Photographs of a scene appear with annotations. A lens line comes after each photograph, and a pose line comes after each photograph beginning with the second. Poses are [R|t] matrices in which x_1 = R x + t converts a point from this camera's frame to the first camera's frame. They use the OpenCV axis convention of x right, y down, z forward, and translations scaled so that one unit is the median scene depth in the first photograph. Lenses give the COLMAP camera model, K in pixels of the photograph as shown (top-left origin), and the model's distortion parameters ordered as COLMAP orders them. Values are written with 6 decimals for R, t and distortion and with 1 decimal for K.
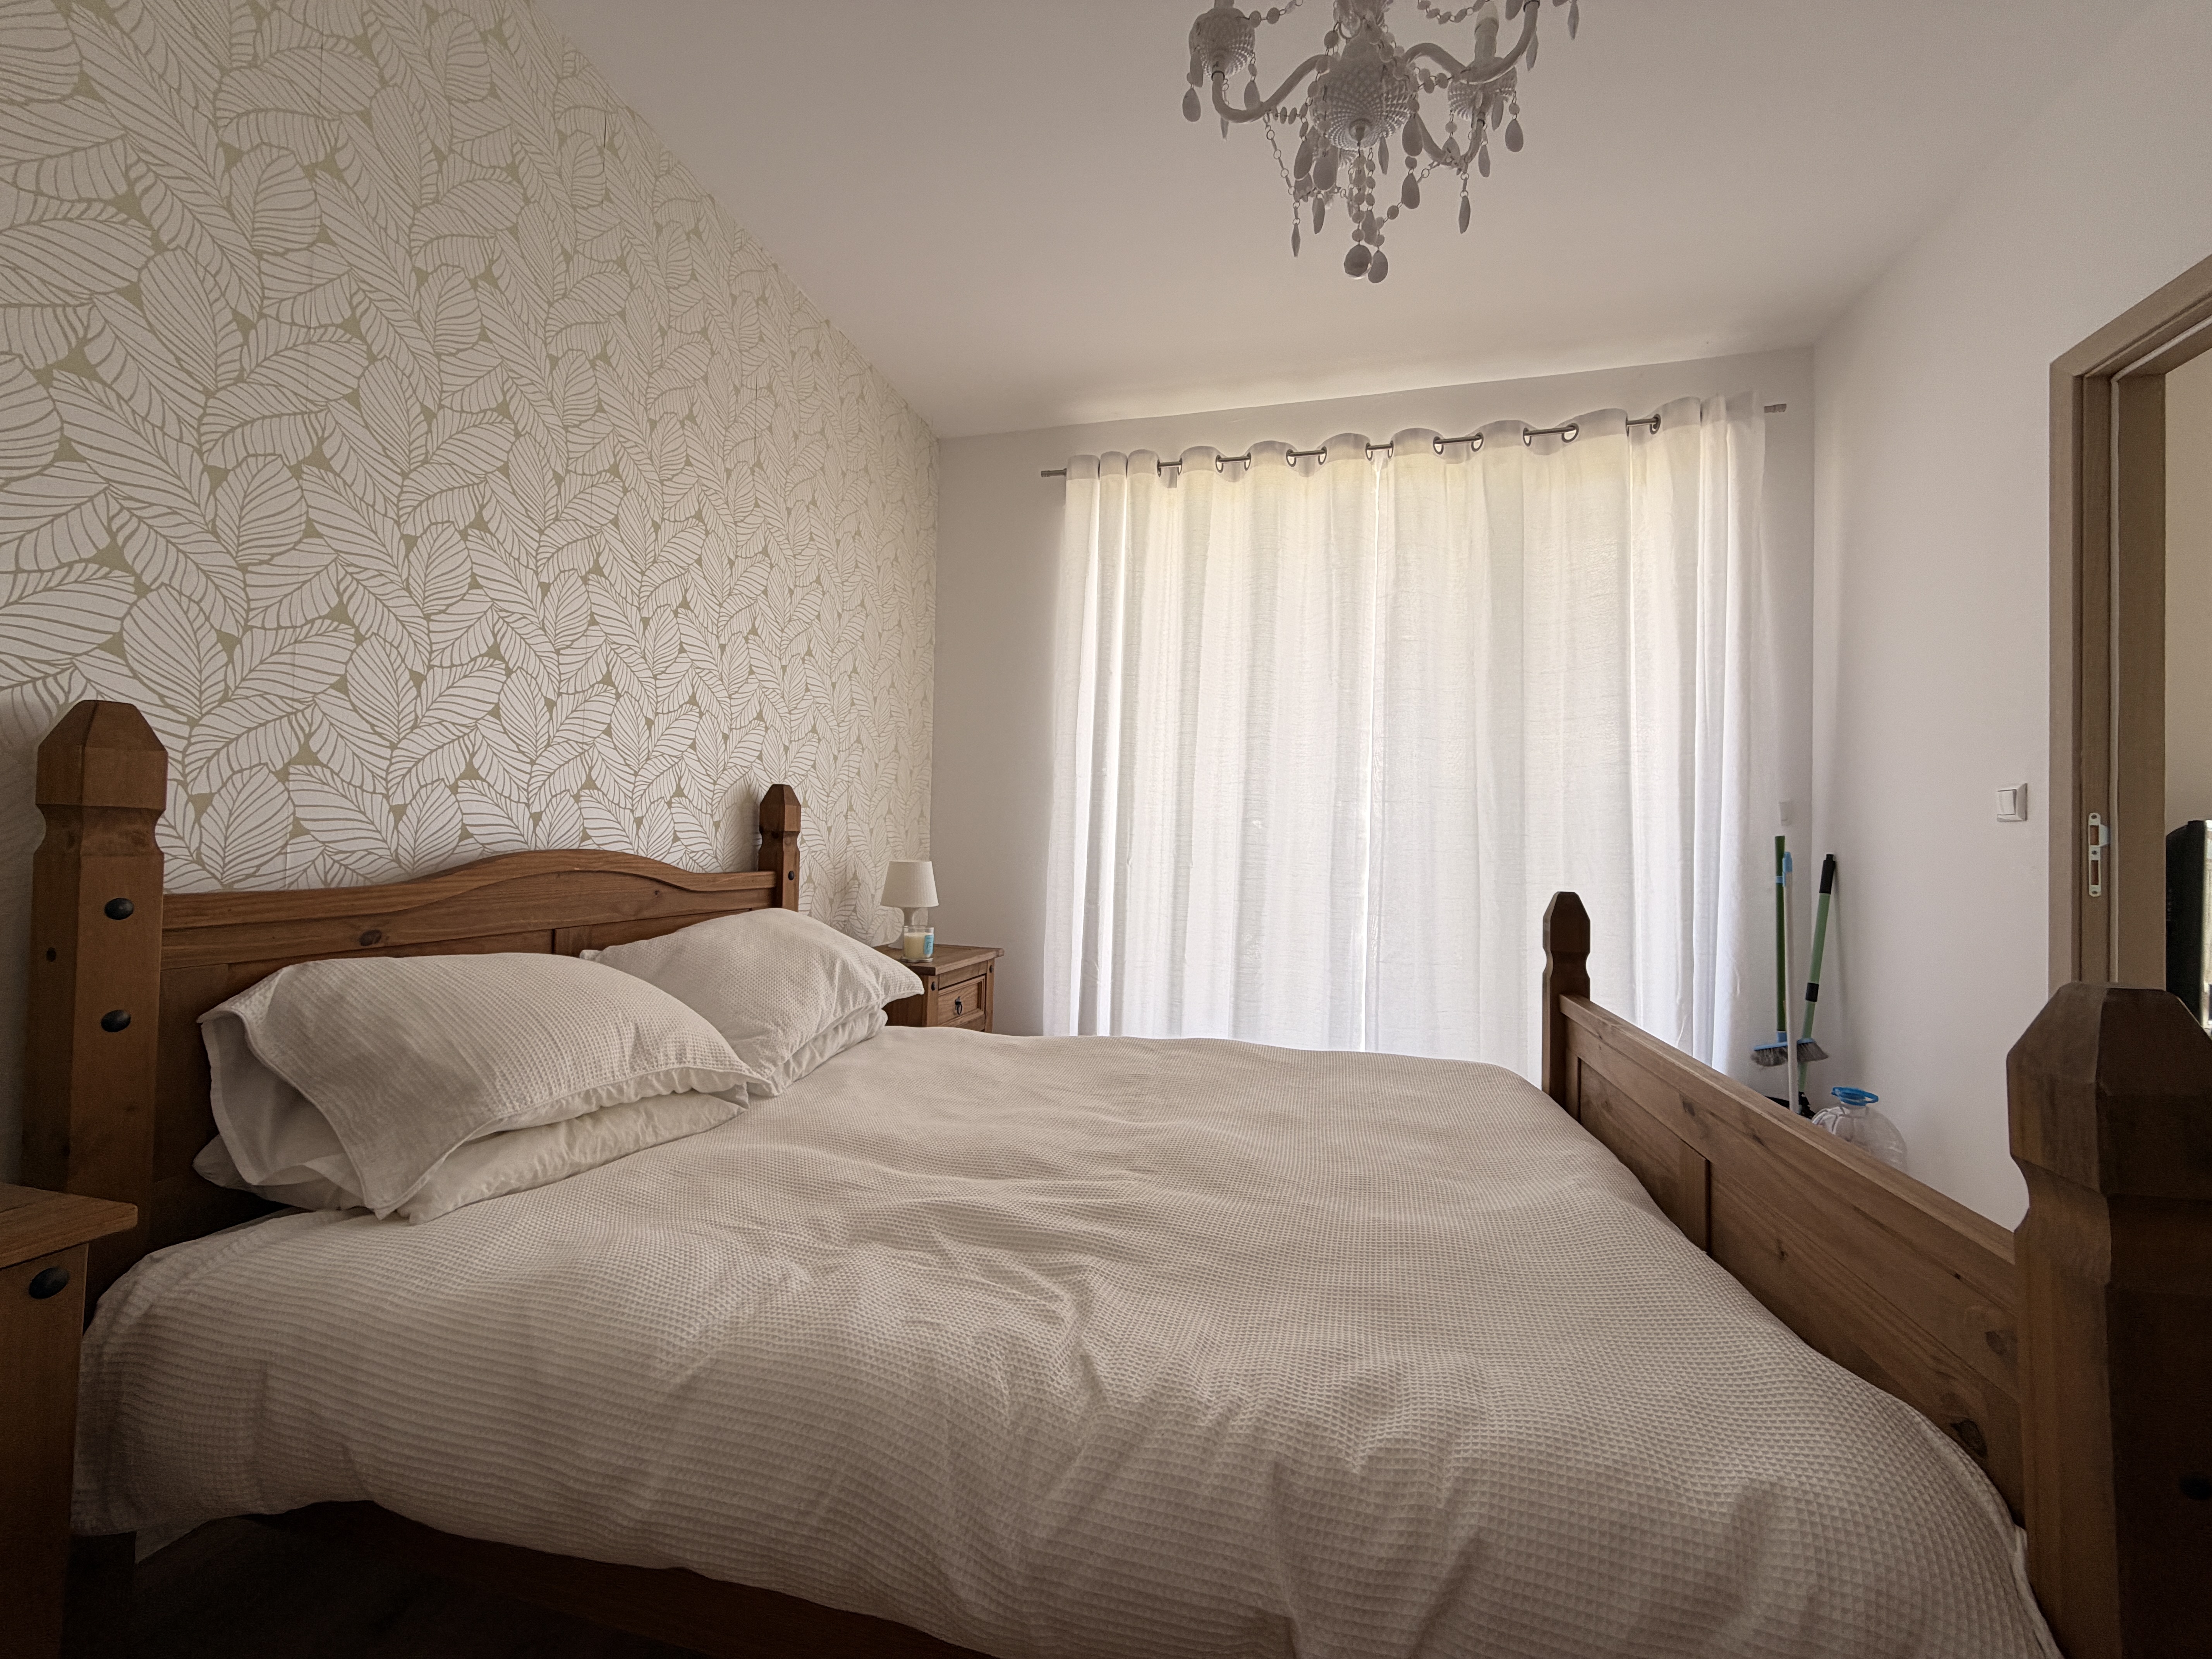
lens RADIAL K [[879.0, 0, 1096.5], [0, 879.0, 829.5], [0, 0, 1]] dist [-0.000425, 0.000116]
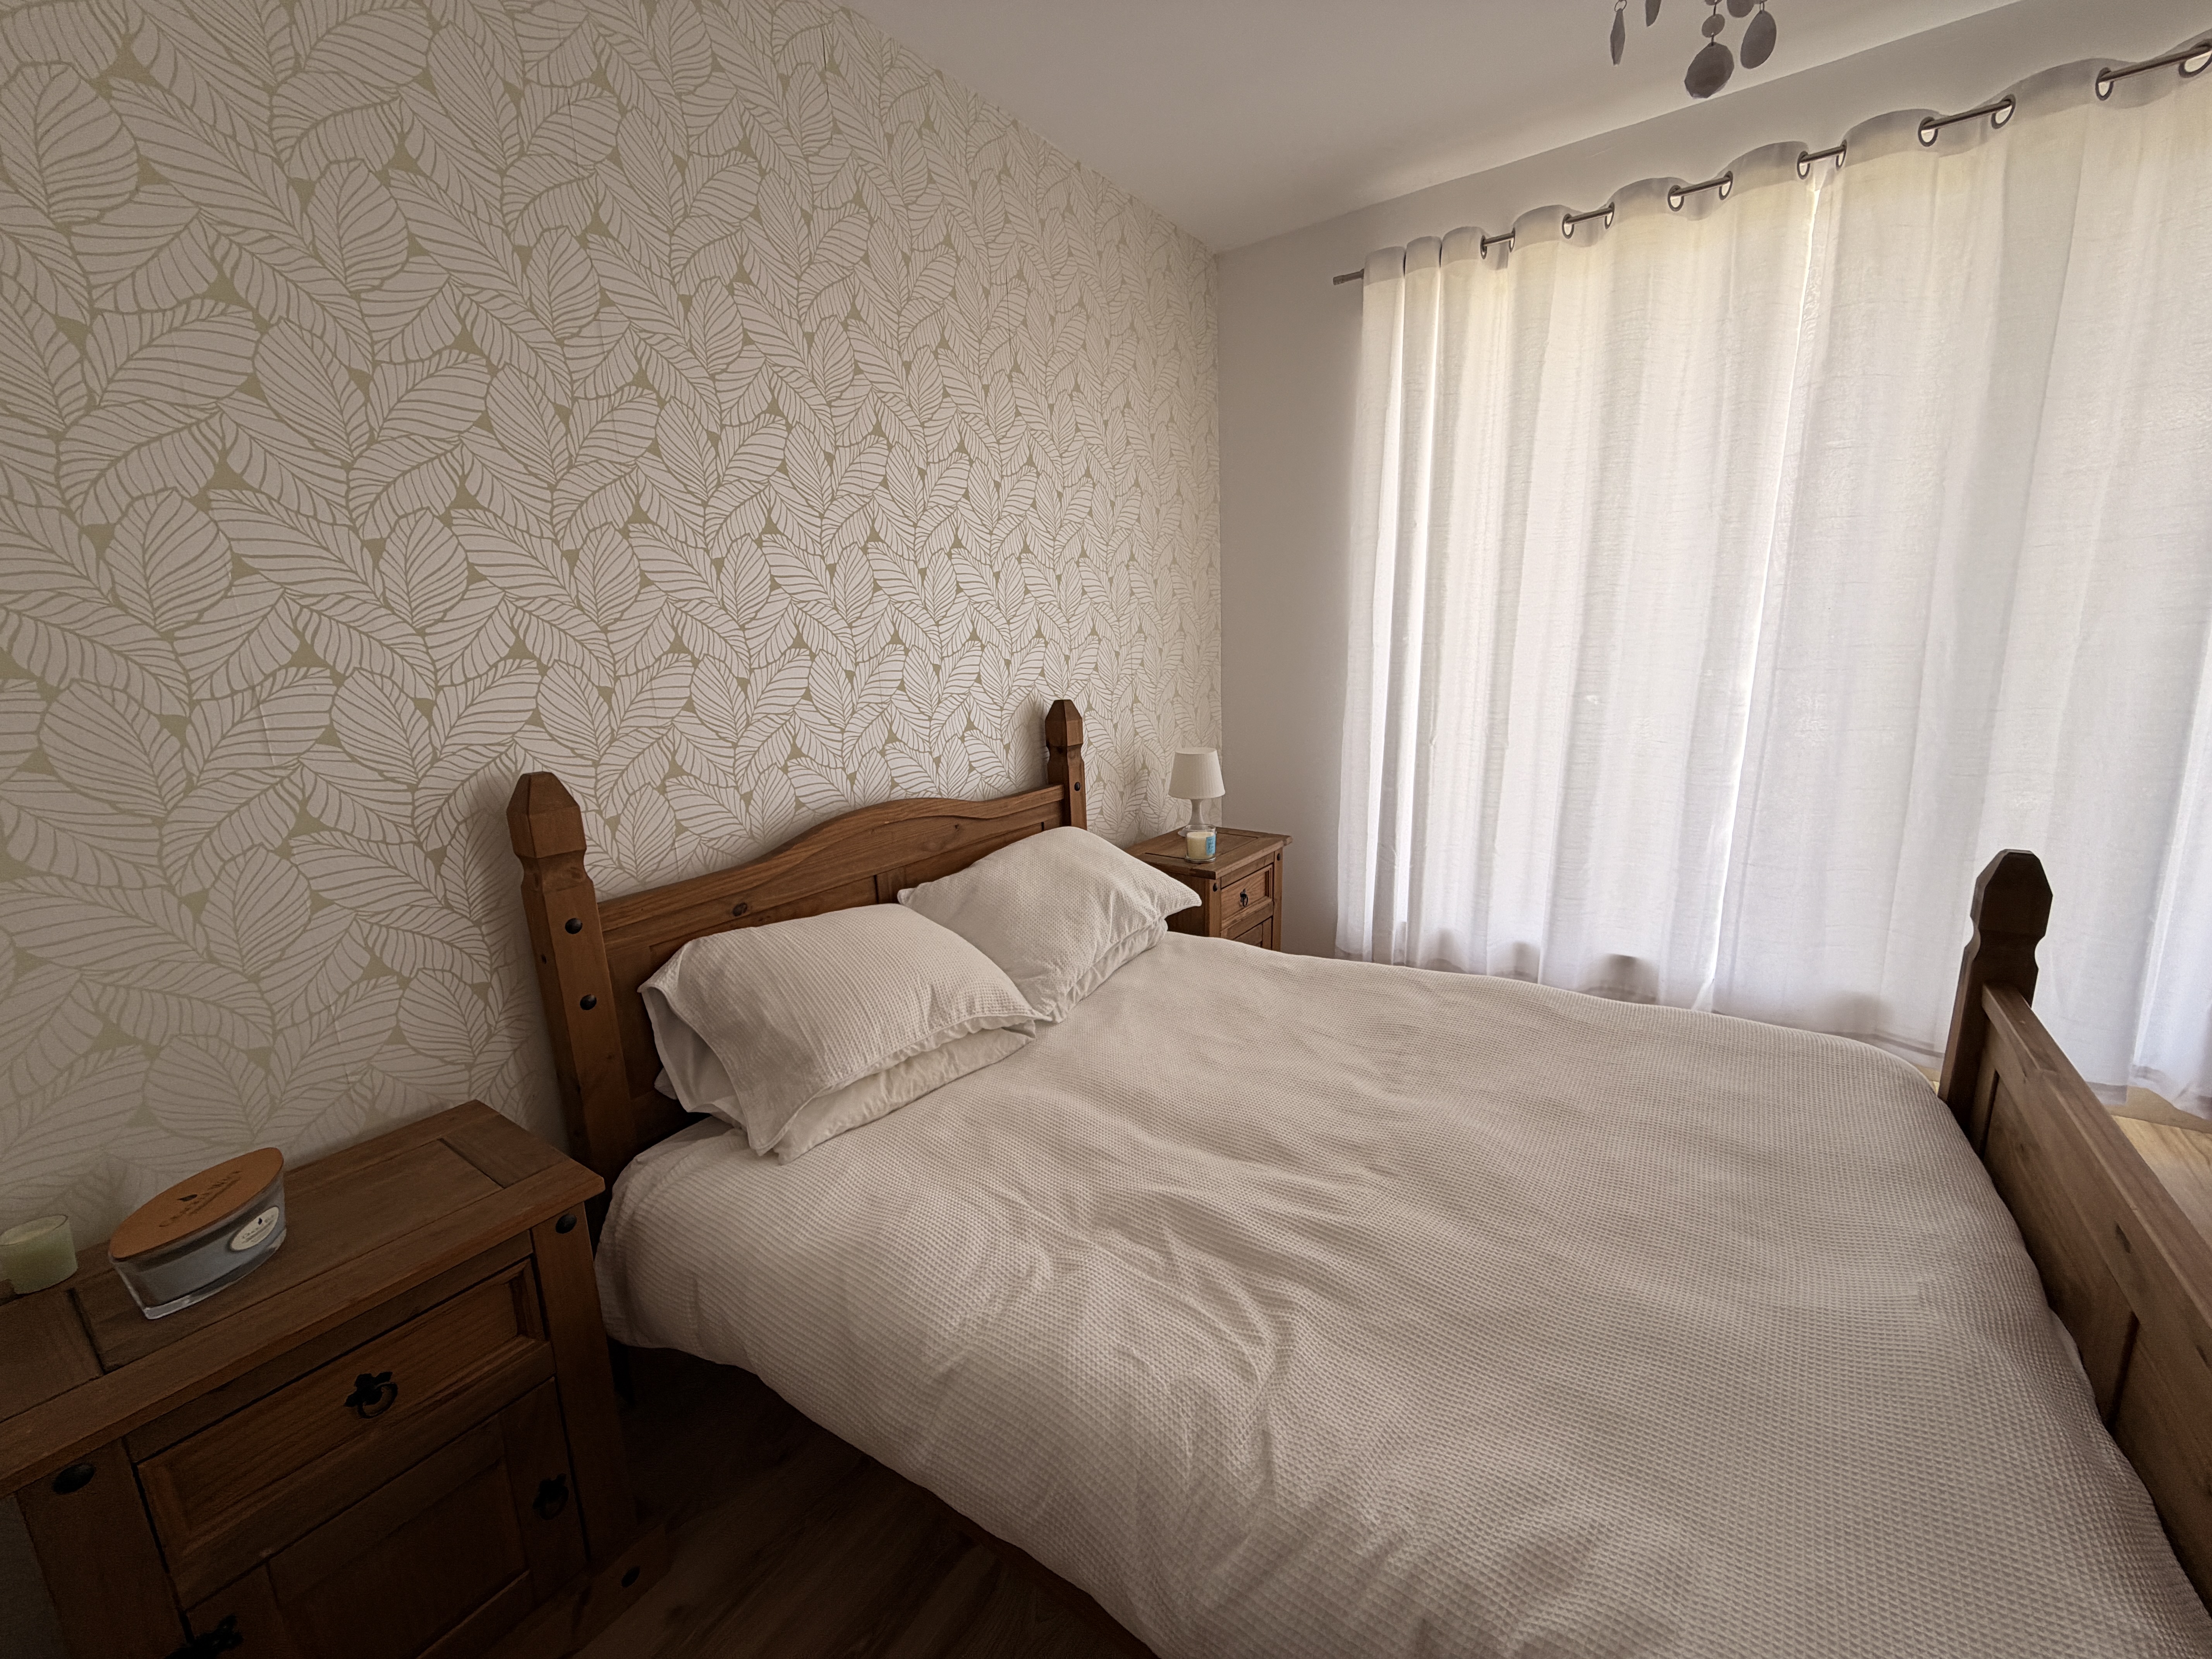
lens RADIAL K [[879.0, 0, 1098.5], [0, 879.0, 827.0], [0, 0, 1]] dist [-0.000425, 0.000116]
pose [[0.931641, 0.020348, -0.362809, 0.084032], [0.066693, 0.971896, 0.225766, -0.189492], [0.357206, -0.234530, 0.904101, 0.056813]]
